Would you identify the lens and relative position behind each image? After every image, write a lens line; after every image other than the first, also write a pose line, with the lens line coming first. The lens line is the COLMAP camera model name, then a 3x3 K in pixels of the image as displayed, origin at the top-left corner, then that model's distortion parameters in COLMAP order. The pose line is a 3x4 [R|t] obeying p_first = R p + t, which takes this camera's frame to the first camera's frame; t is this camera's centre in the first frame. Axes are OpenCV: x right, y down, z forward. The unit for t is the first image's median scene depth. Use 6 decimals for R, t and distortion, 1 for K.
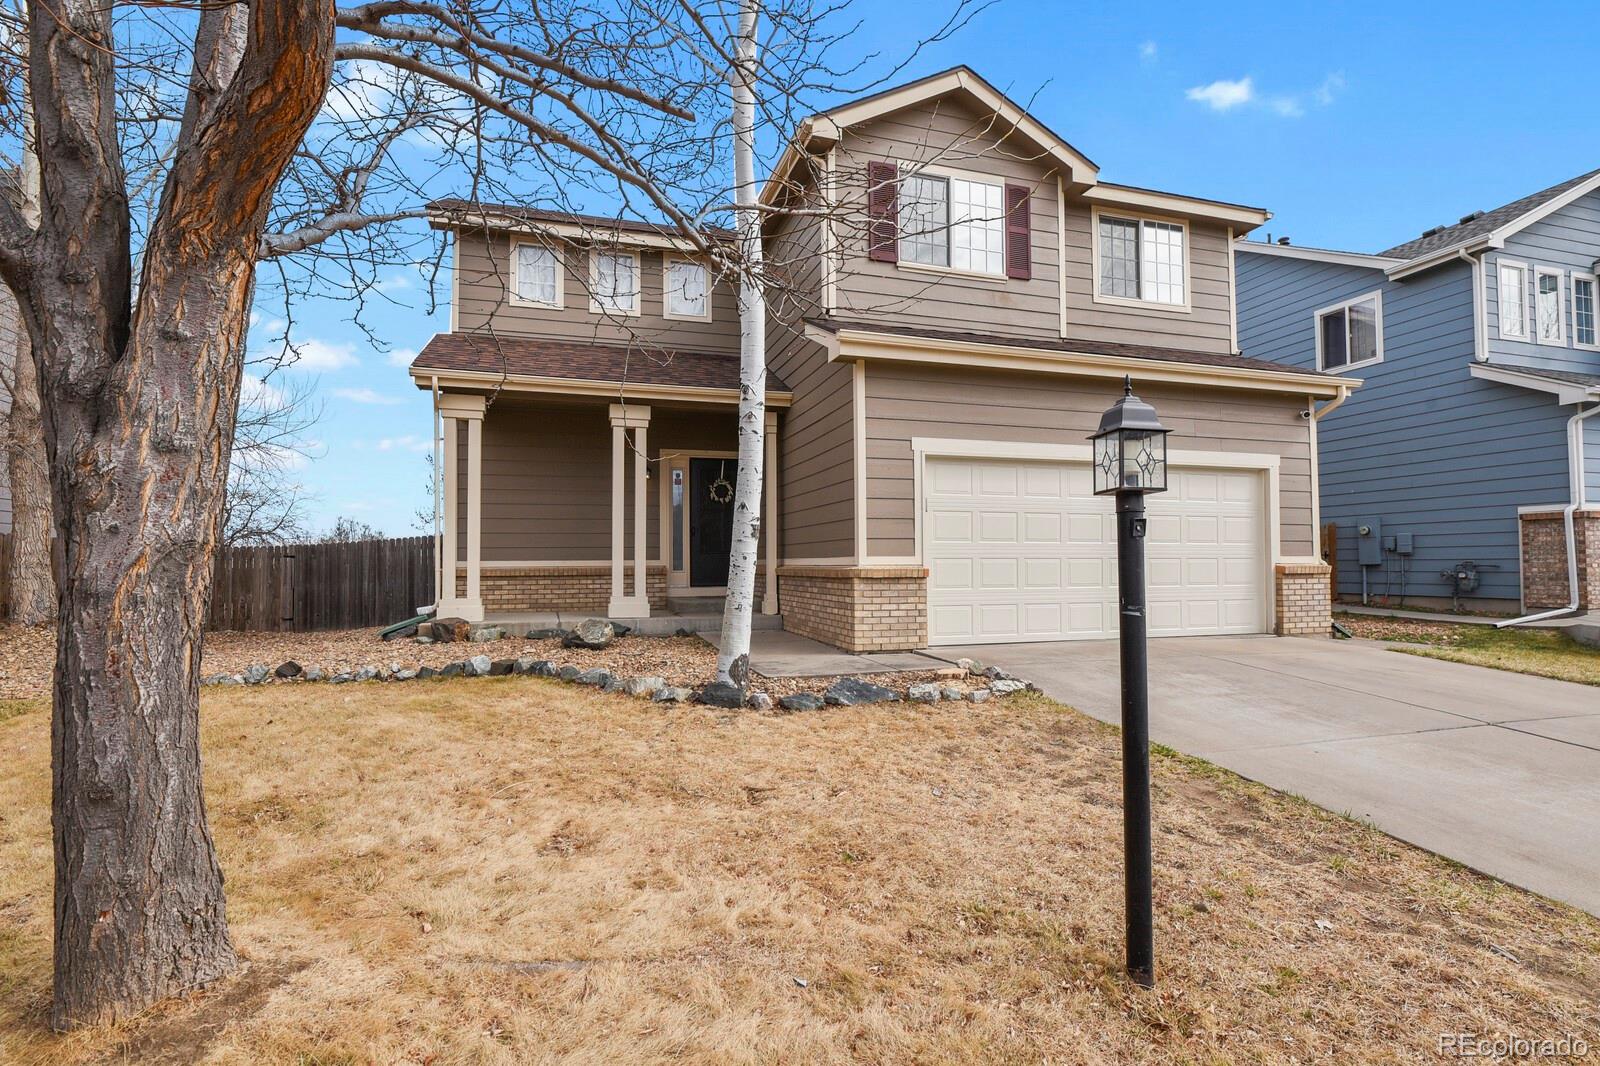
lens RADIAL K [[776.6, 0, 802.2], [0, 776.6, 538.9], [0, 0, 1]] dist [-0.008420, -0.005841]
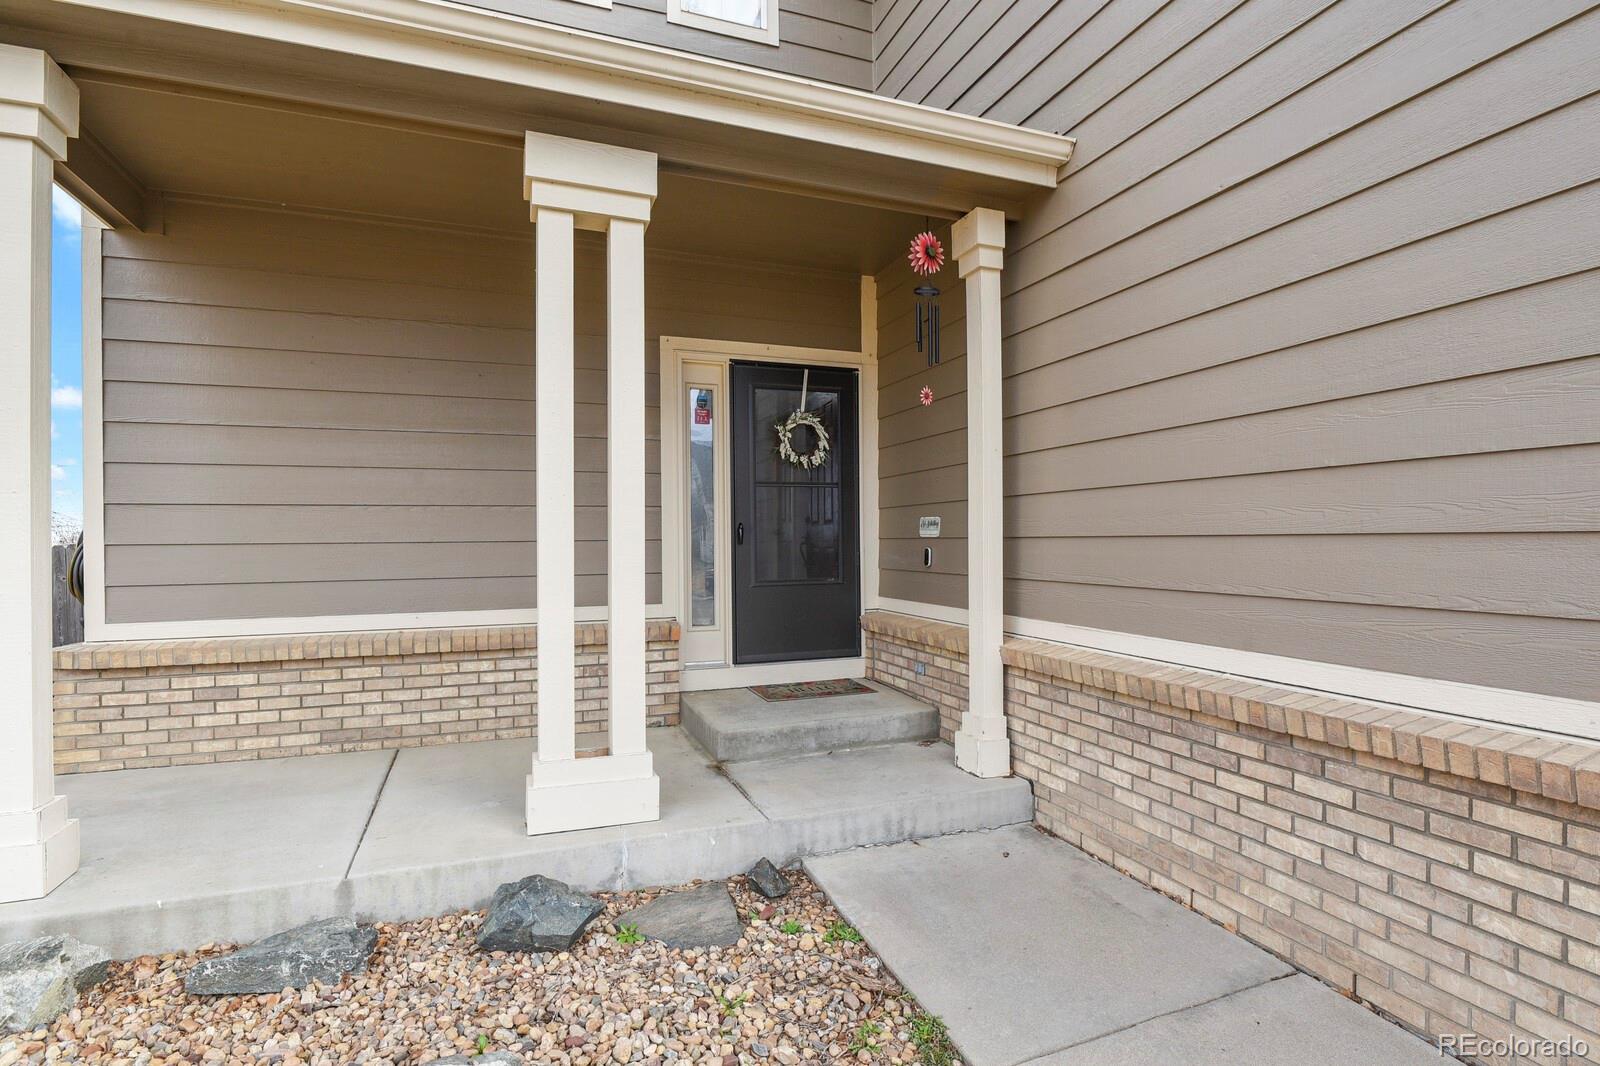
lens RADIAL K [[776.6, 0, 802.2], [0, 776.6, 538.9], [0, 0, 1]] dist [-0.008420, -0.005841]
pose [[0.998167, 0.000608, 0.060514, -0.146170], [-0.002792, 0.999347, 0.036012, -0.024842], [-0.060453, -0.036115, 0.997518, 0.636783]]
